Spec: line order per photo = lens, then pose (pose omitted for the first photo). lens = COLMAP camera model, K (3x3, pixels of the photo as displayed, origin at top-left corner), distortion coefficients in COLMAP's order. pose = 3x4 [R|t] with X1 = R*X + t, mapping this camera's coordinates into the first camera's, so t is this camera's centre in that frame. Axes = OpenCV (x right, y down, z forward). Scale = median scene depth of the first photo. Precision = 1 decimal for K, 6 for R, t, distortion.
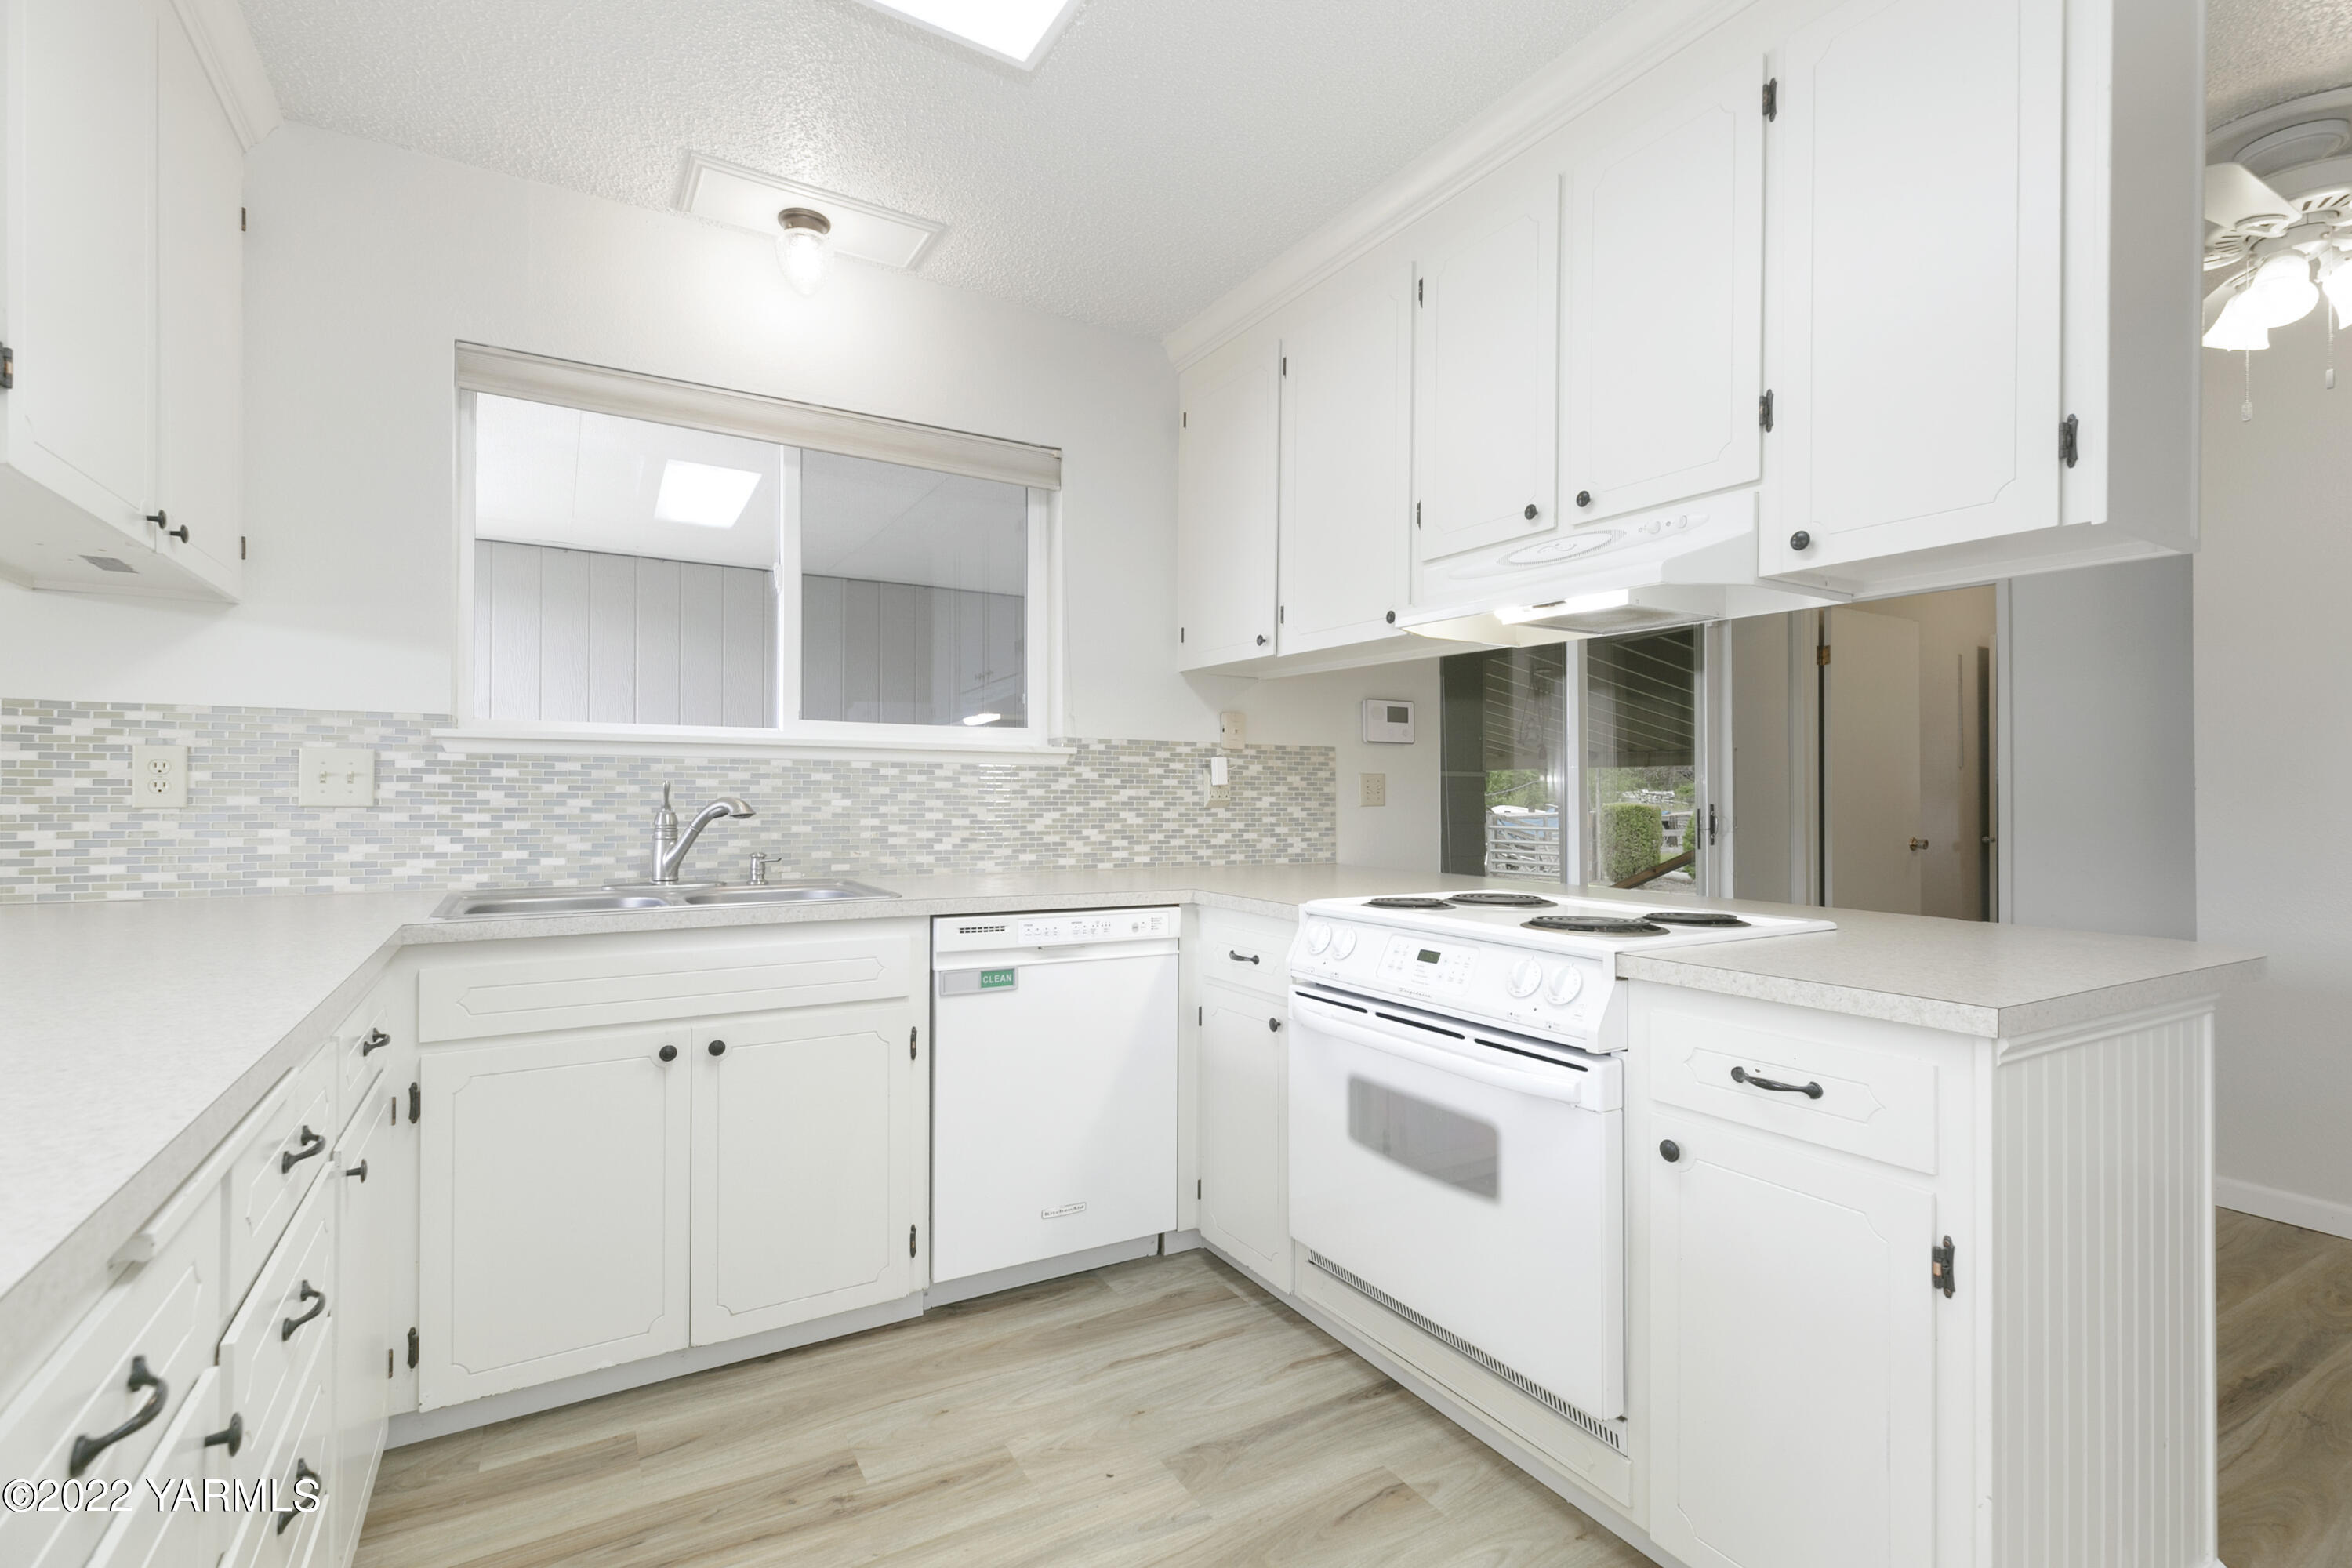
lens RADIAL K [[1076.0, 0, 1188.8], [0, 1076.0, 780.4], [0, 0, 1]] dist [0.006024, -0.000832]
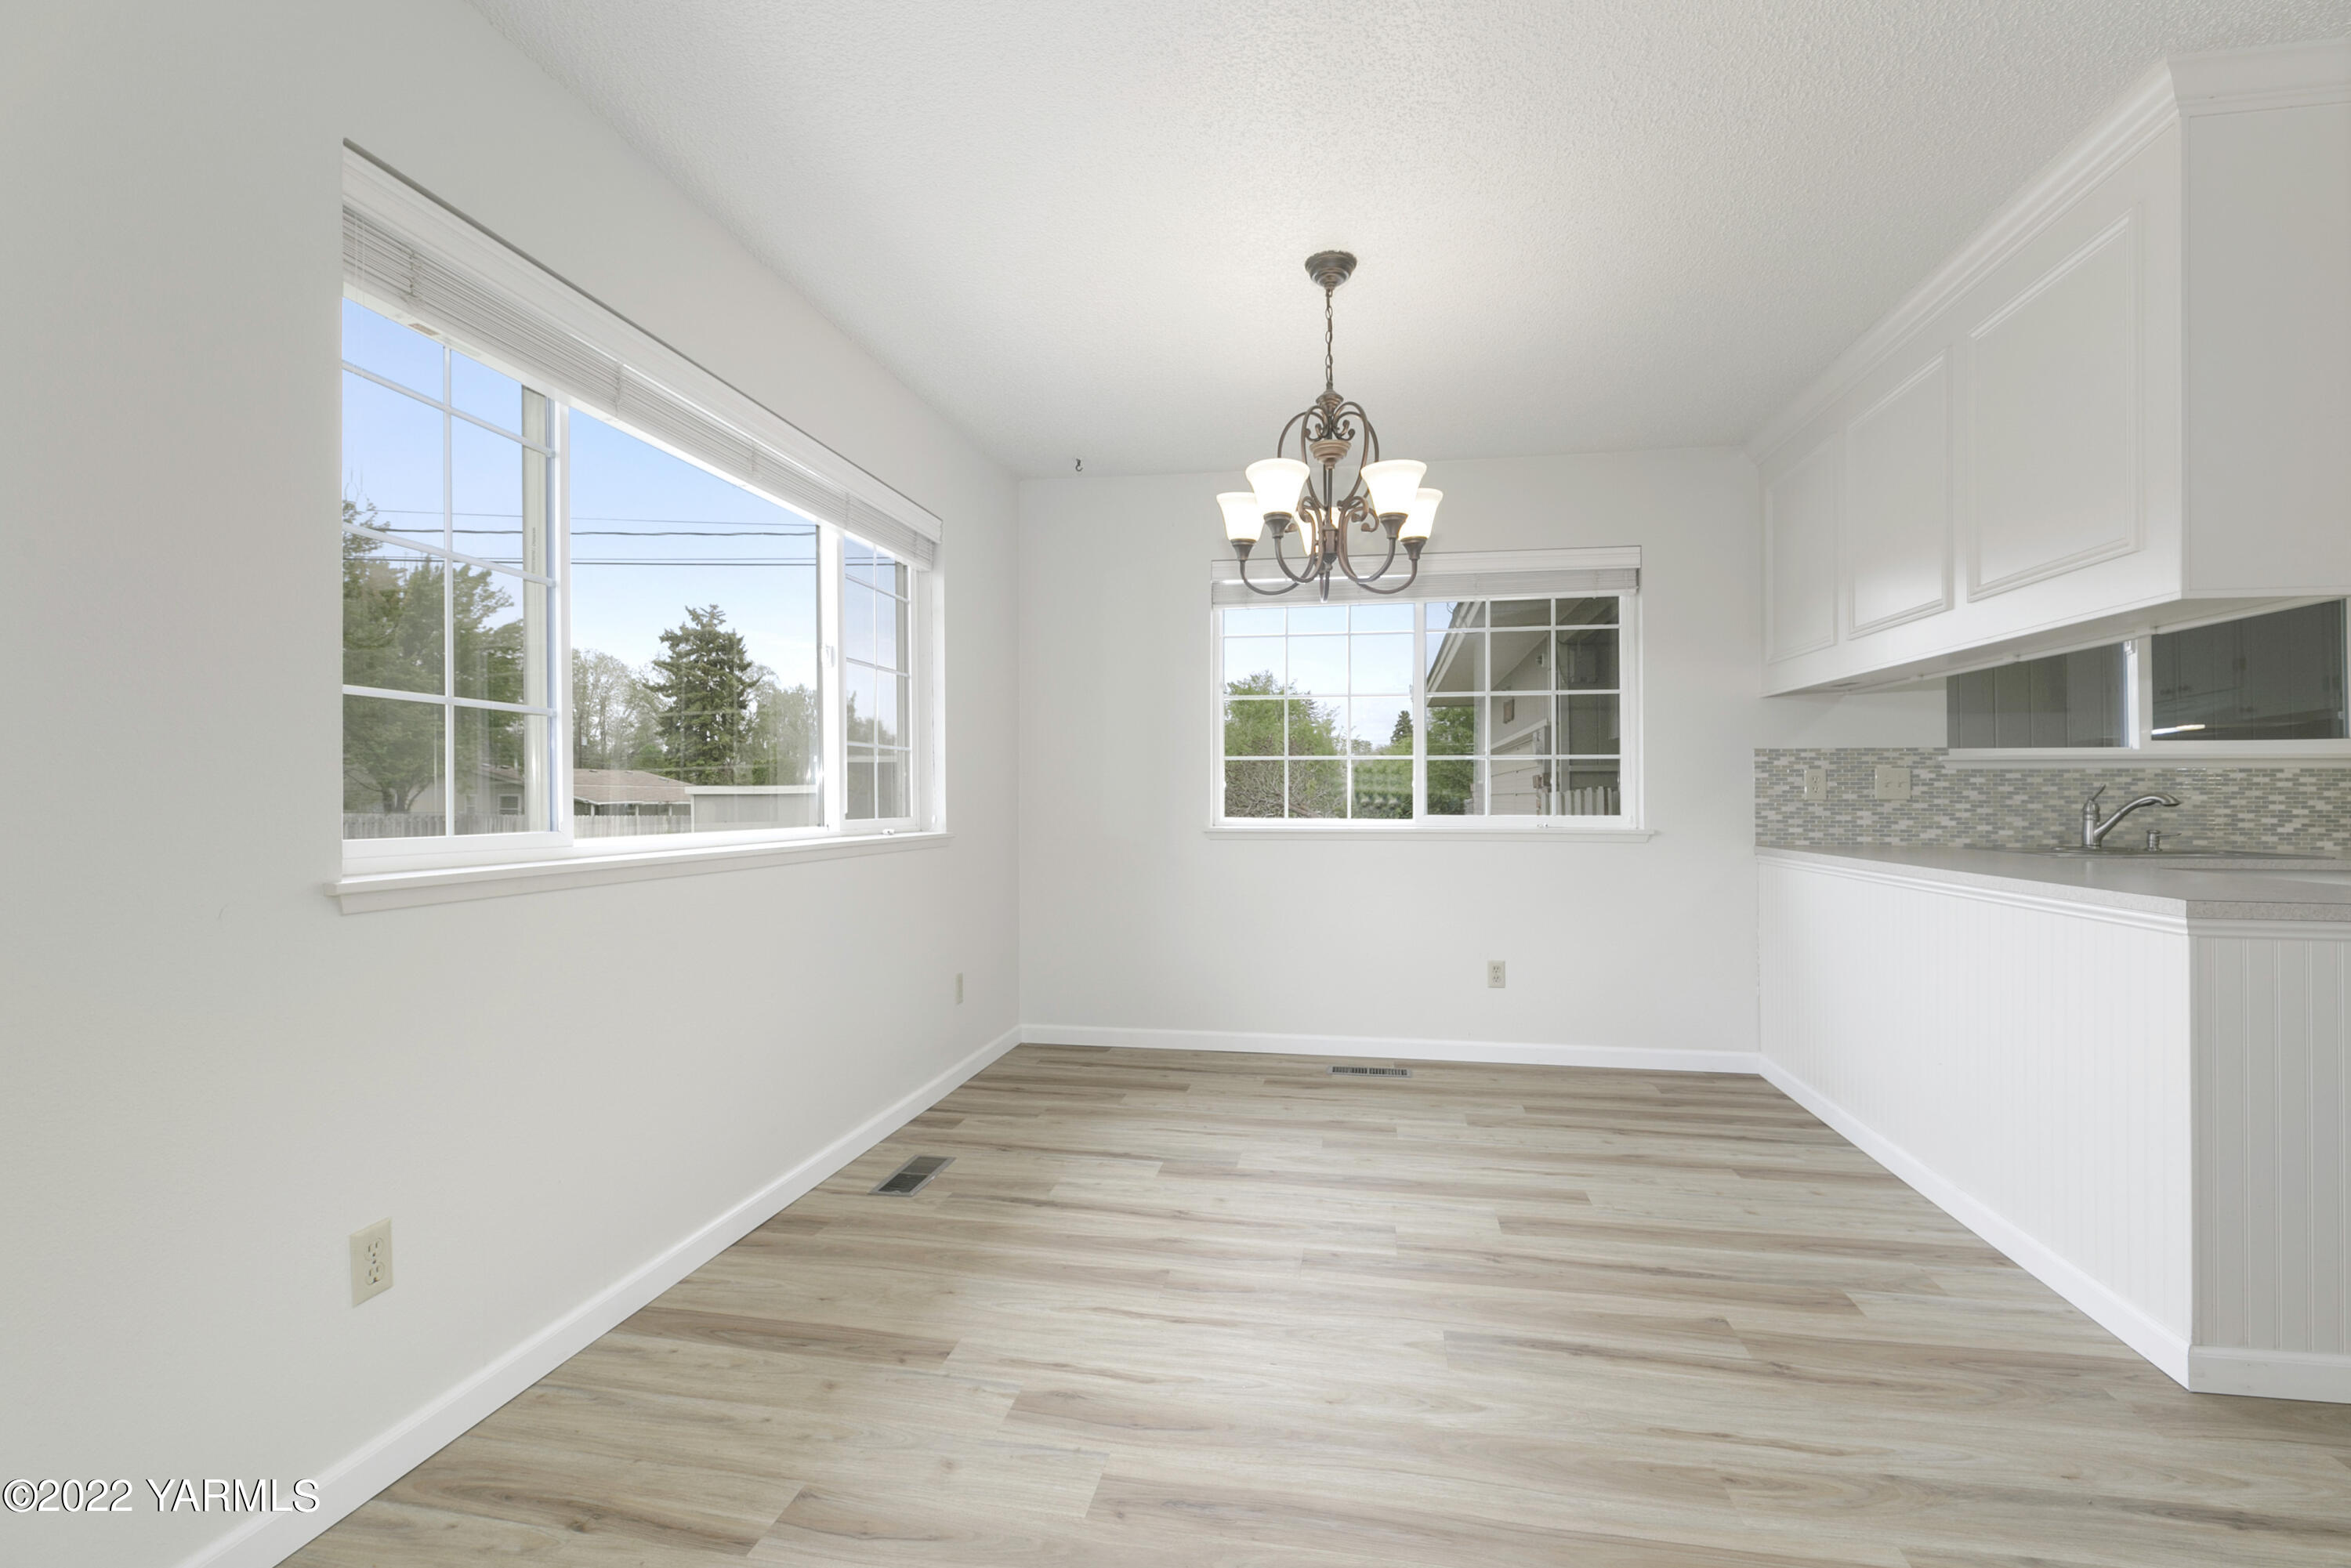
lens RADIAL K [[1075.5, 0, 1177.2], [0, 1075.5, 781.3], [0, 0, 1]] dist [0.006024, -0.000832]
pose [[0.760479, -0.014753, -0.649195, -0.416228], [0.011936, 0.999891, -0.008740, -0.004727], [0.649253, -0.001102, 0.760572, -0.973247]]
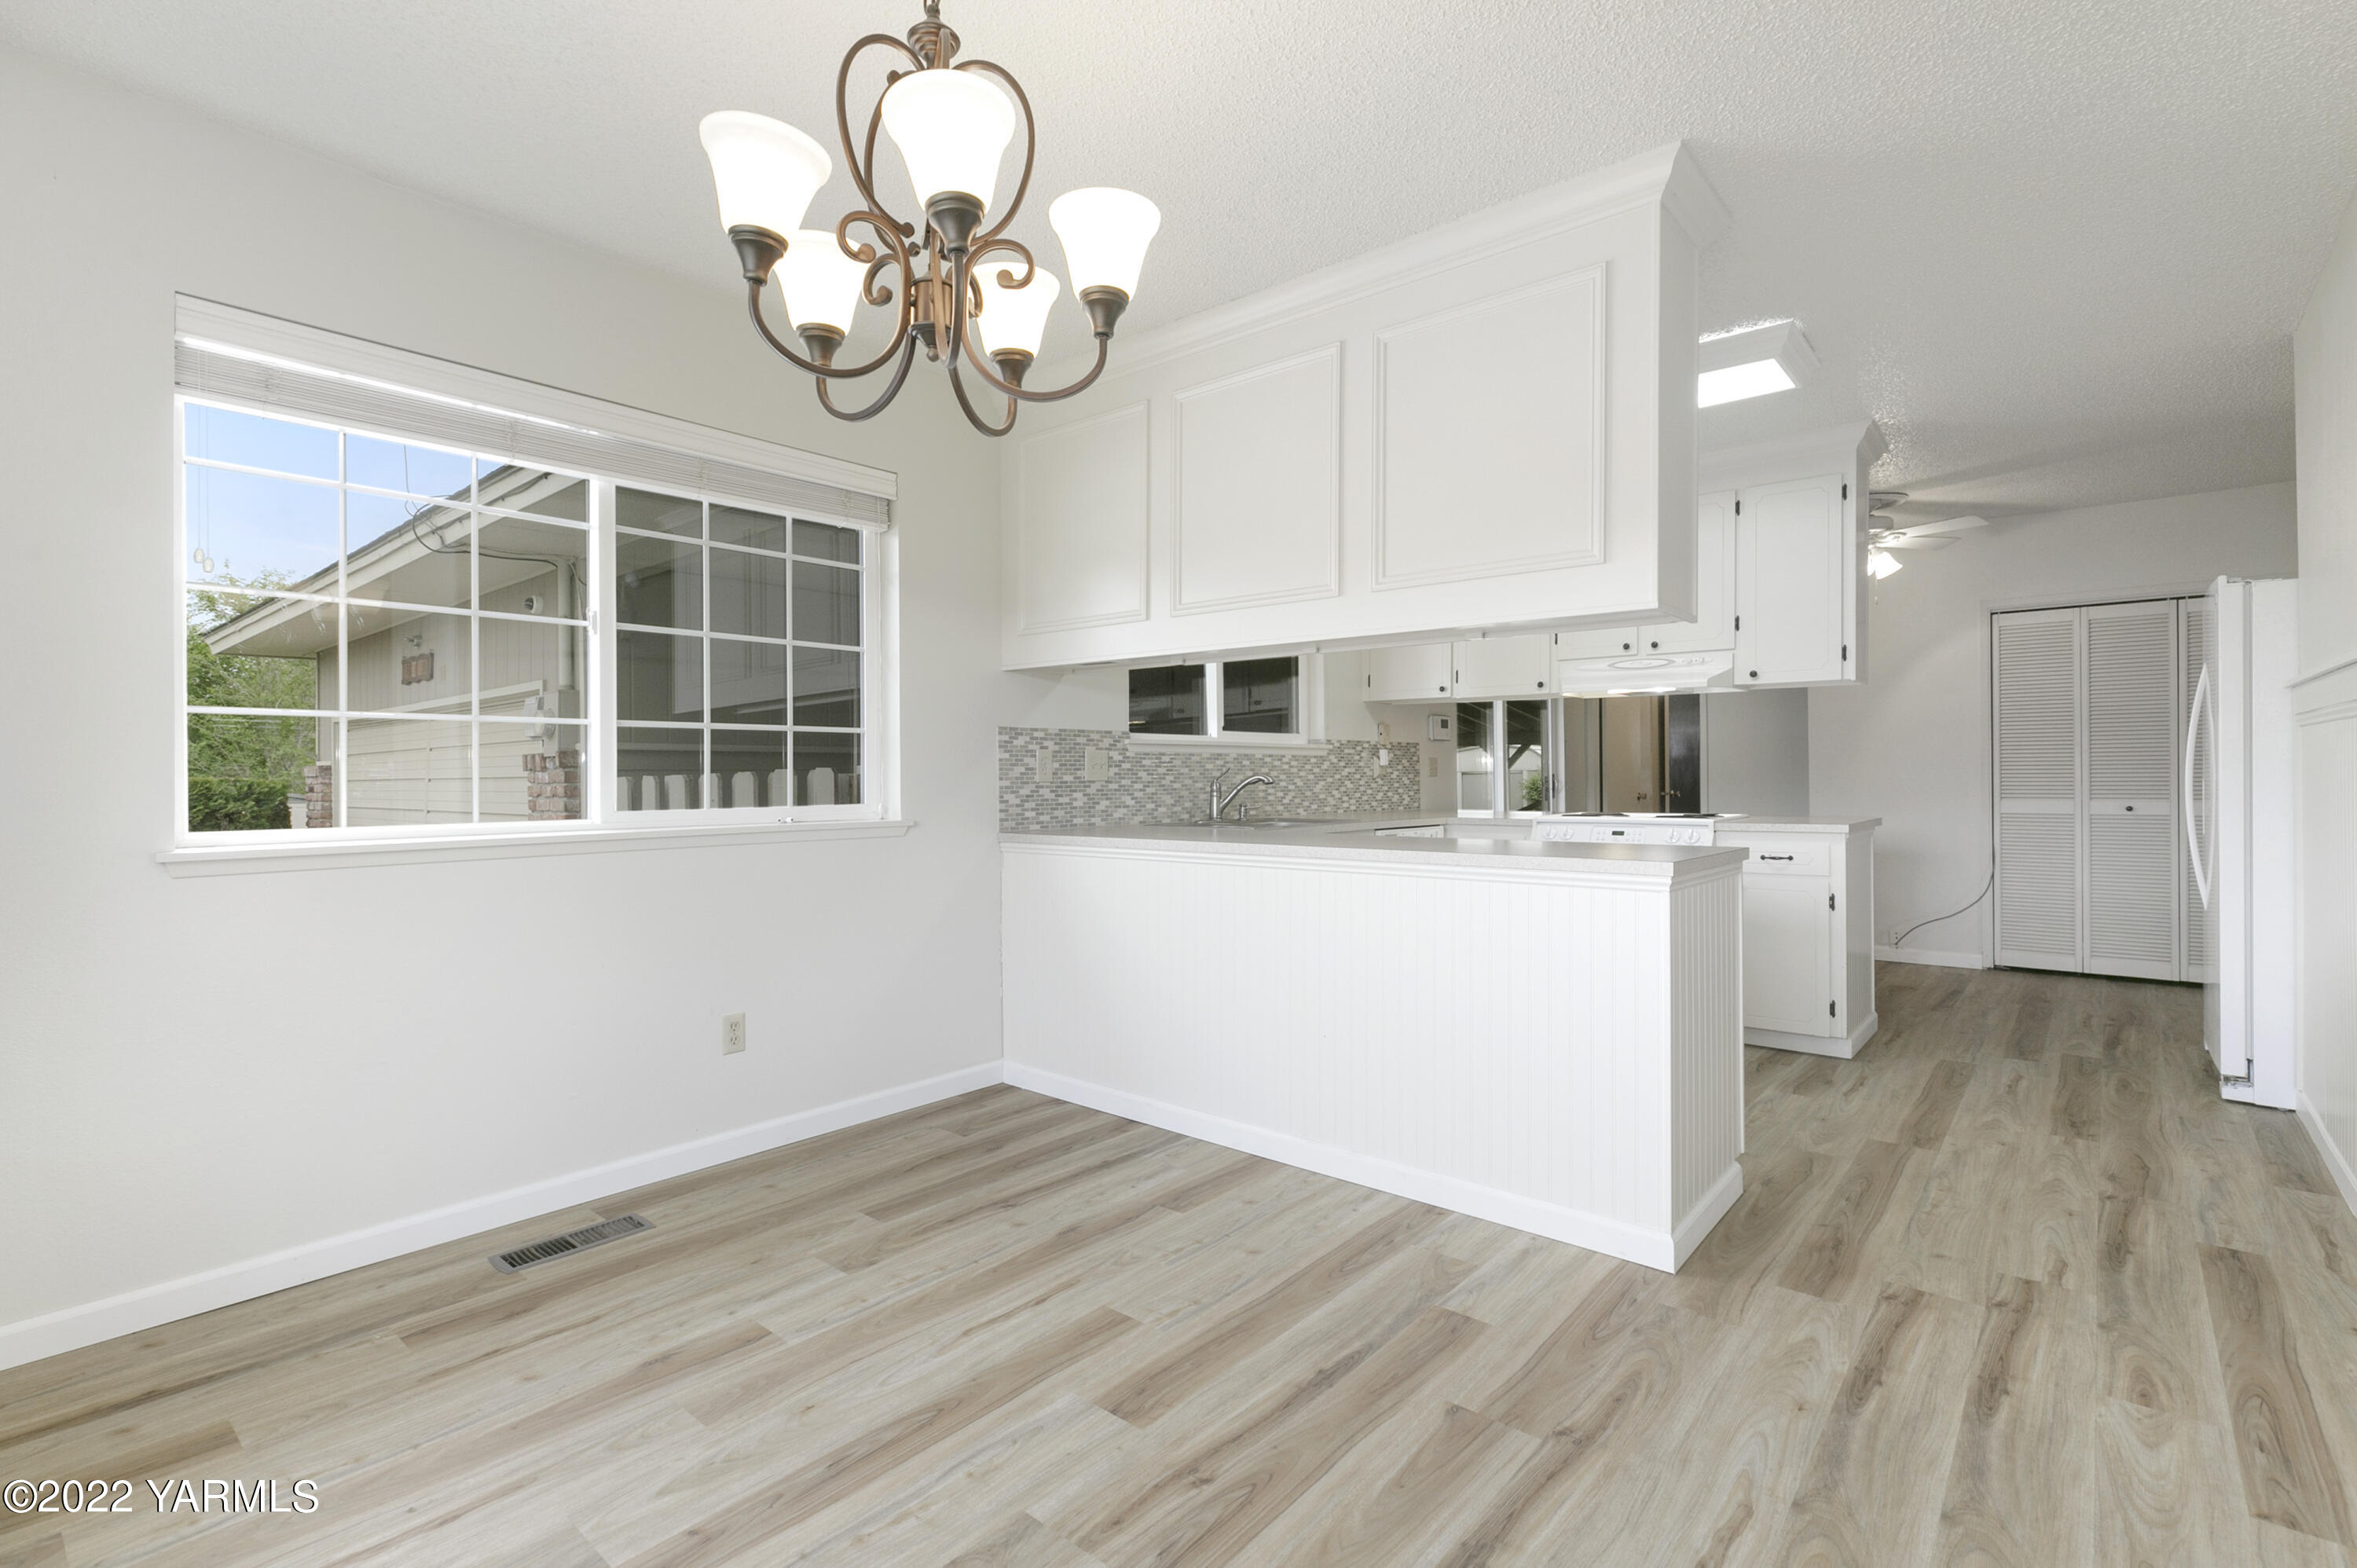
lens RADIAL K [[1078.2, 0, 1175.3], [0, 1078.2, 779.6], [0, 0, 1]] dist [0.006024, -0.000832]
pose [[0.944923, -0.014441, 0.326973, -1.022278], [0.008828, 0.999787, 0.018646, -0.009670], [-0.327173, -0.014732, 0.944850, -0.666351]]
